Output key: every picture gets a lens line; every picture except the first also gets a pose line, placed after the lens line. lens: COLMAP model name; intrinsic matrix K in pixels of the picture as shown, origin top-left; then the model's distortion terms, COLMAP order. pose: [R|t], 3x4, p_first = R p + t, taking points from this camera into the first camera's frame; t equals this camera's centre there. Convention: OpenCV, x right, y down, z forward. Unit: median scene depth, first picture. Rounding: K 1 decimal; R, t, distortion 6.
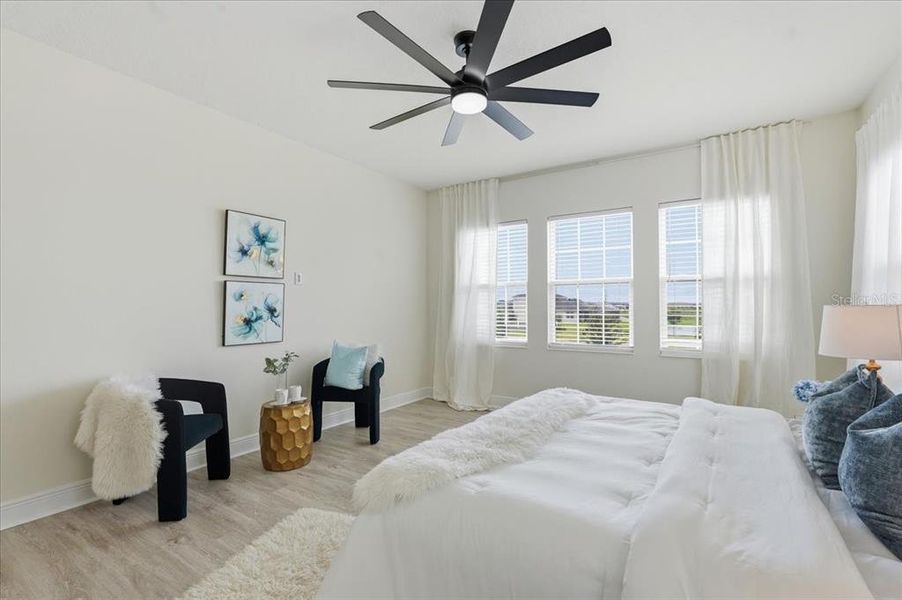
lens RADIAL K [[410.3, 0, 453.6], [0, 410.3, 297.5], [0, 0, 1]] dist [-0.000194, 0.000561]
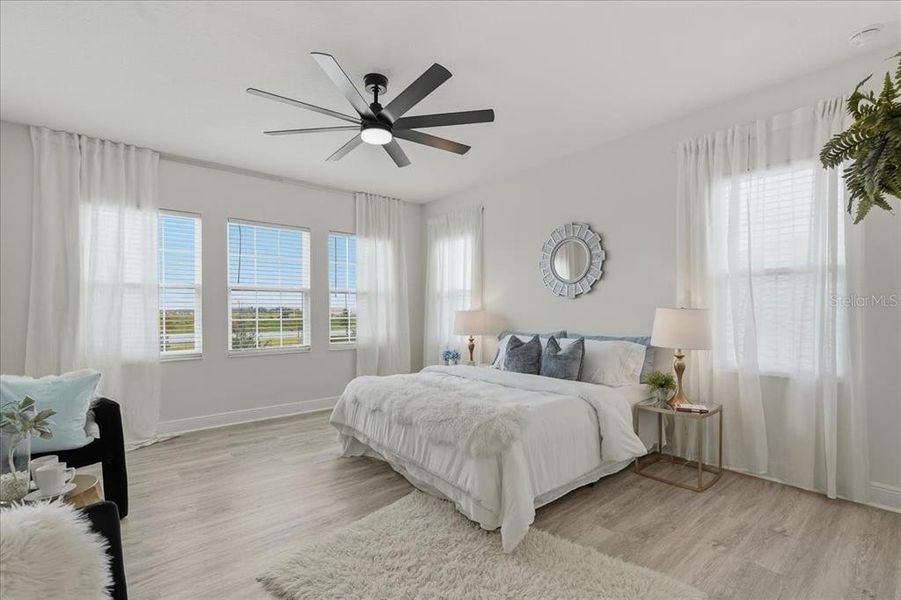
lens RADIAL K [[409.8, 0, 453.1], [0, 409.8, 297.5], [0, 0, 1]] dist [-0.000194, 0.000561]
pose [[0.302899, 0.035038, 0.952378, -0.614501], [-0.014294, 0.999379, -0.032221, 0.013473], [-0.952915, -0.003854, 0.303212, 0.266328]]
